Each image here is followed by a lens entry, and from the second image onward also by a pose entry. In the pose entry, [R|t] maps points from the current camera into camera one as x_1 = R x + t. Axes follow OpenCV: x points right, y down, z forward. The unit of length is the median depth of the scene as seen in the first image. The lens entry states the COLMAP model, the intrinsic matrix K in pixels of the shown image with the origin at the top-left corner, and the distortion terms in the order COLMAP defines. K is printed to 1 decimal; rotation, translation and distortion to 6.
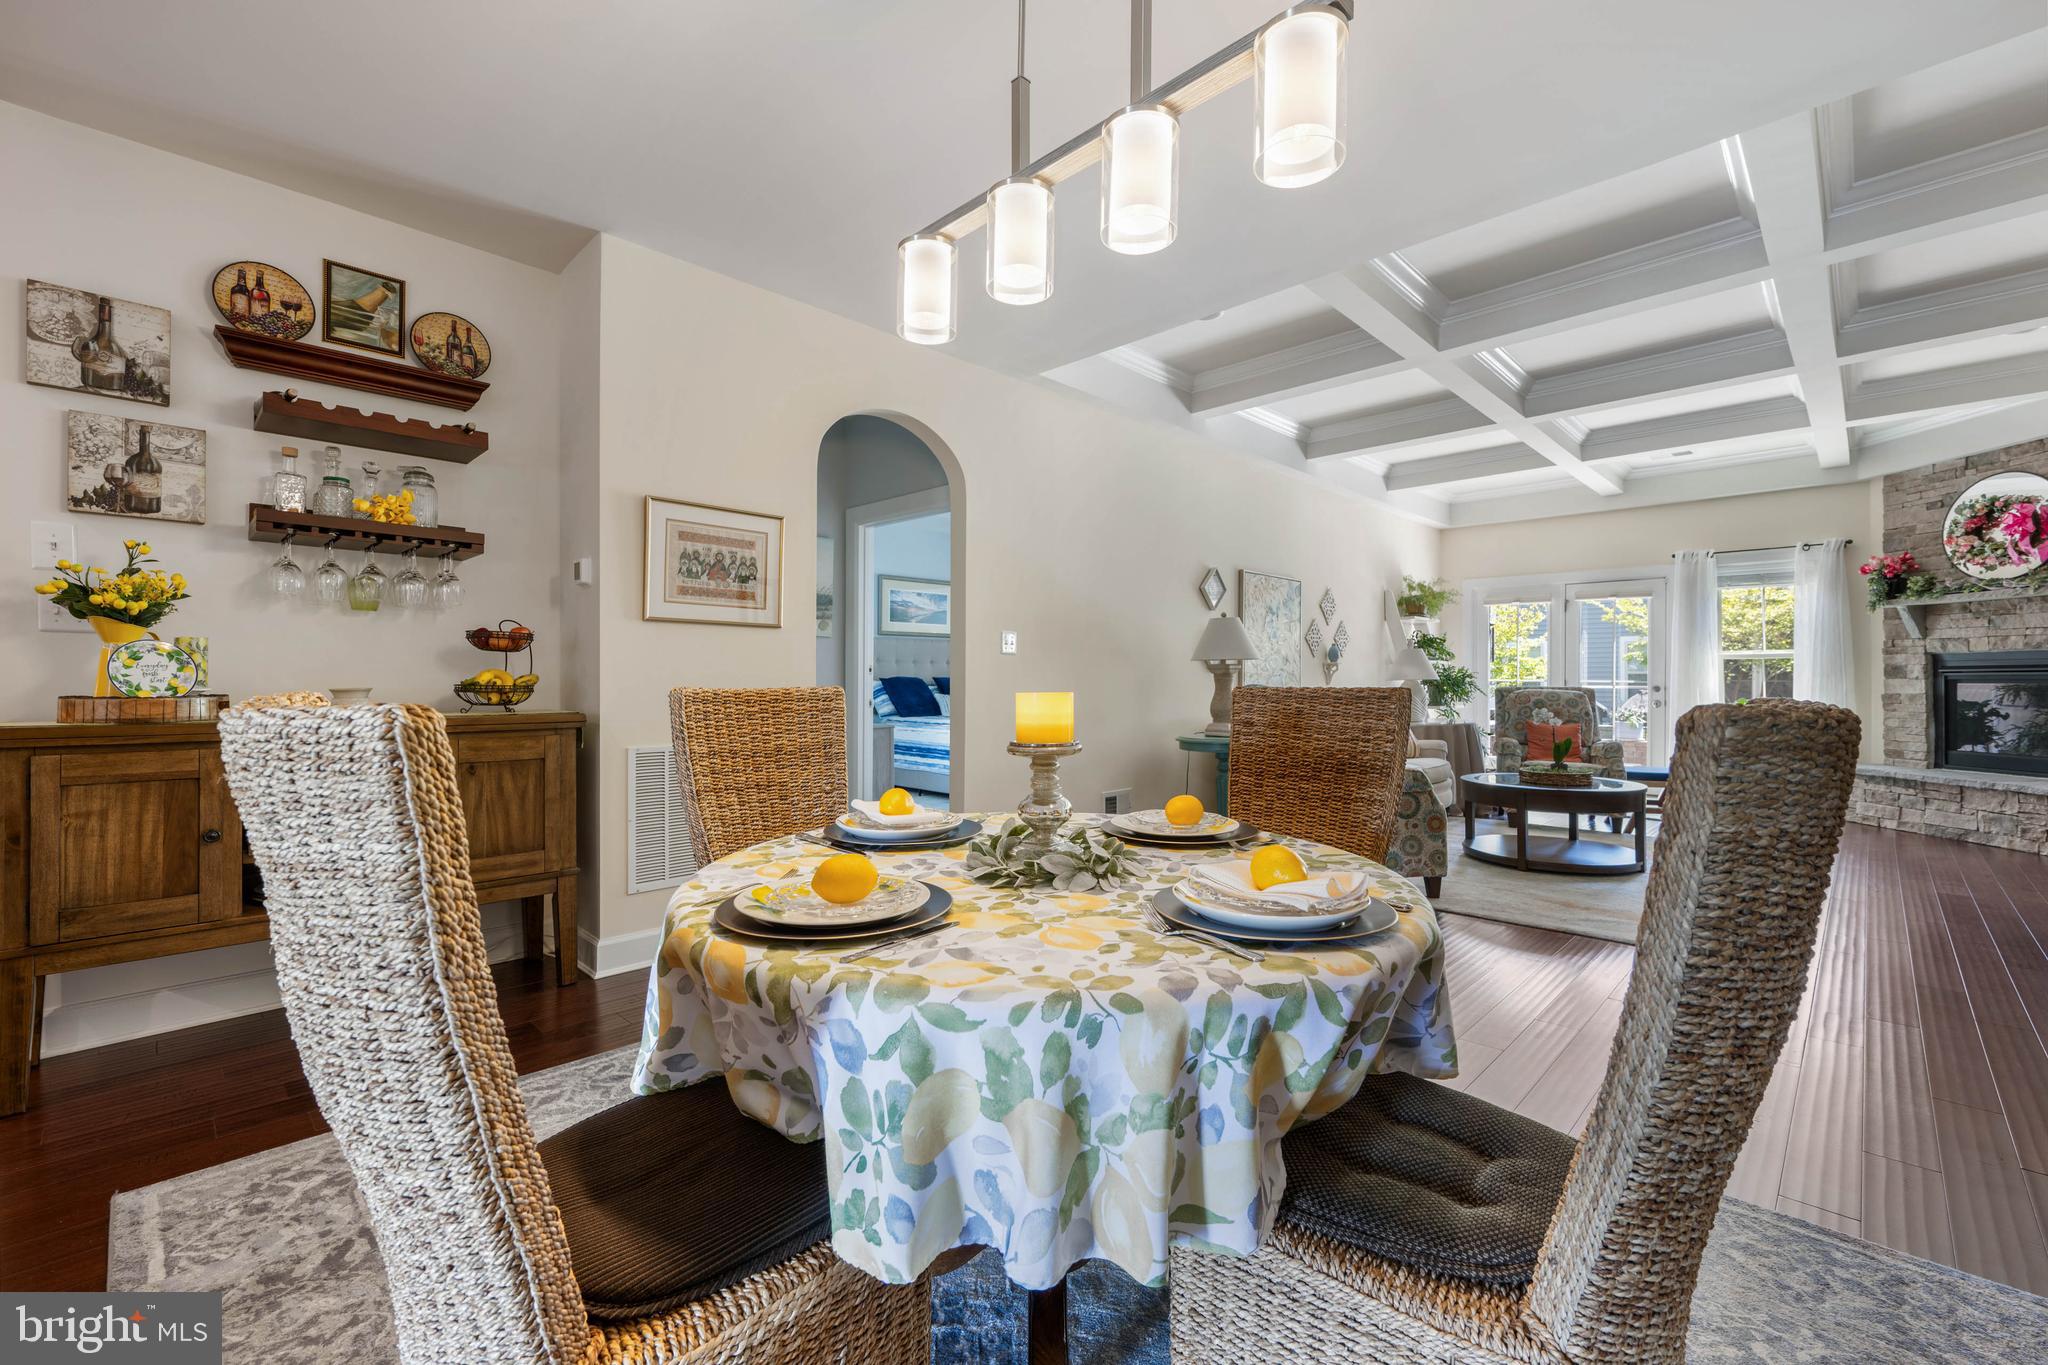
lens RADIAL K [[868.6, 0, 1030.4], [0, 868.6, 675.1], [0, 0, 1]] dist [-0.004984, 0.001186]
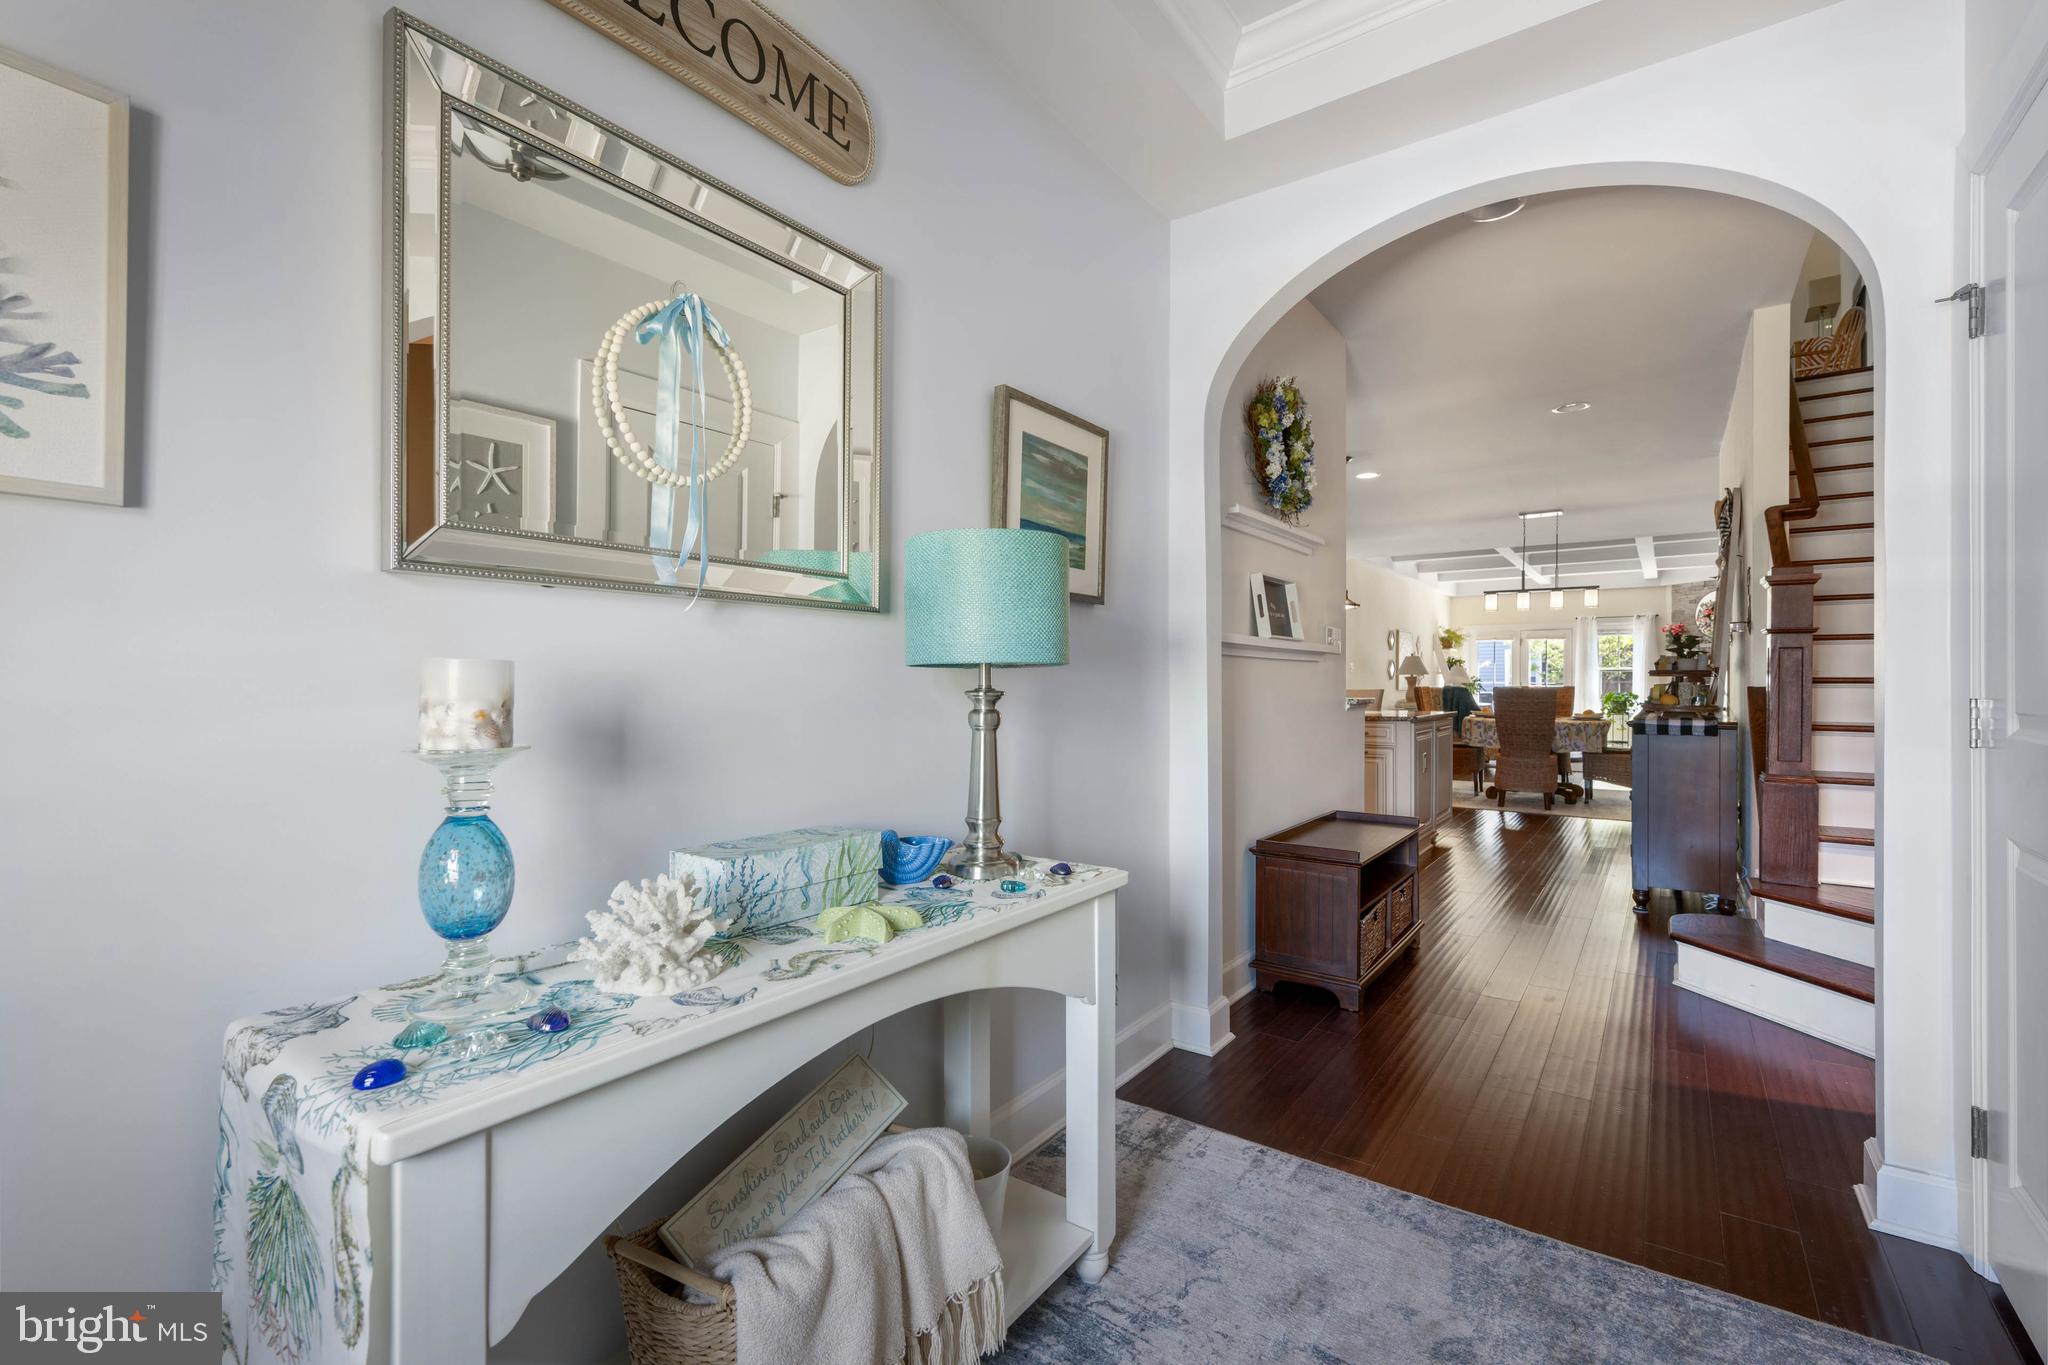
lens RADIAL K [[935.6, 0, 1015.3], [0, 935.6, 688.2], [0, 0, 1]] dist [-0.001124, 0.001400]
pose [[0.985450, -0.005174, 0.169889, -1.007711], [0.003405, 0.999937, 0.010700, -0.010813], [-0.169934, -0.009966, 0.985405, -1.006310]]
